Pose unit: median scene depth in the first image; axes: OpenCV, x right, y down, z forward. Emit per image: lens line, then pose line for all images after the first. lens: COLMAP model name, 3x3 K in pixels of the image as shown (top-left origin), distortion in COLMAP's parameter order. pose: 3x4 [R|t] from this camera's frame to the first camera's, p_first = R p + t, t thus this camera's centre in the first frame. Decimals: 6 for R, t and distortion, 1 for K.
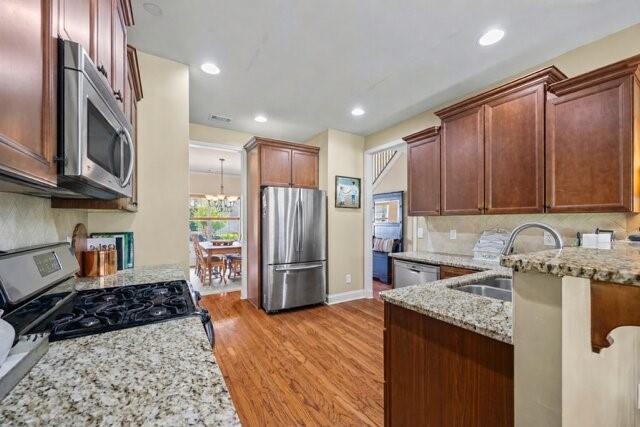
lens RADIAL K [[256.4, 0, 322.0], [0, 256.4, 218.9], [0, 0, 1]] dist [0.000176, -0.000049]
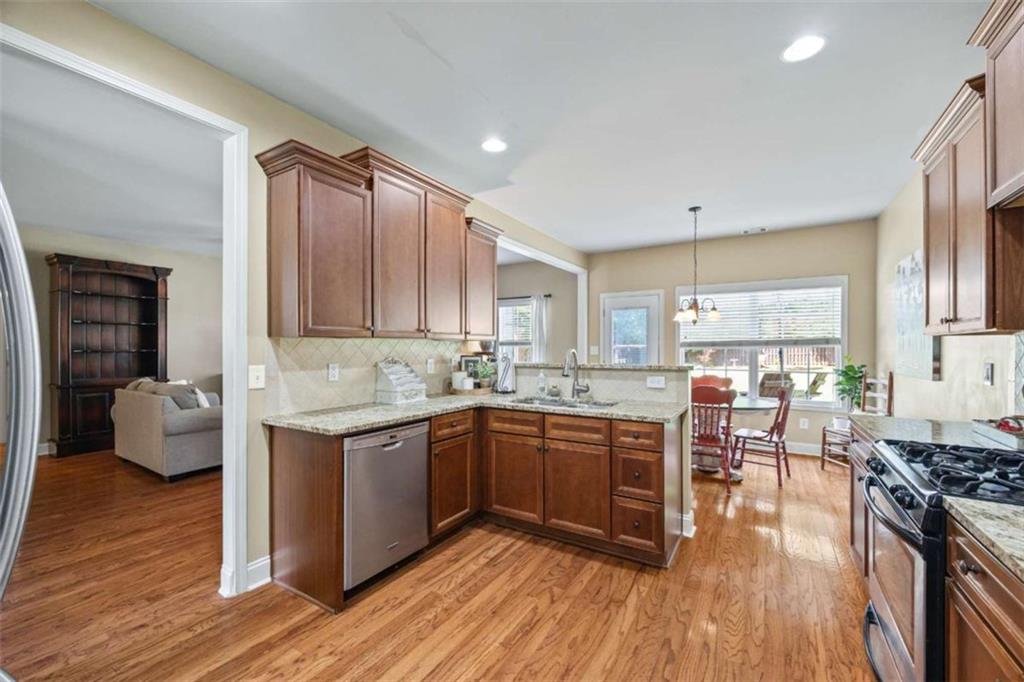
lens RADIAL K [[410.3, 0, 515.3], [0, 410.3, 349.7], [0, 0, 1]] dist [0.000176, -0.000049]
pose [[-0.451126, -0.000770, 0.892460, -0.519616], [-0.009213, 0.999950, -0.003795, 0.014909], [-0.892413, -0.009934, -0.451111, 1.236183]]
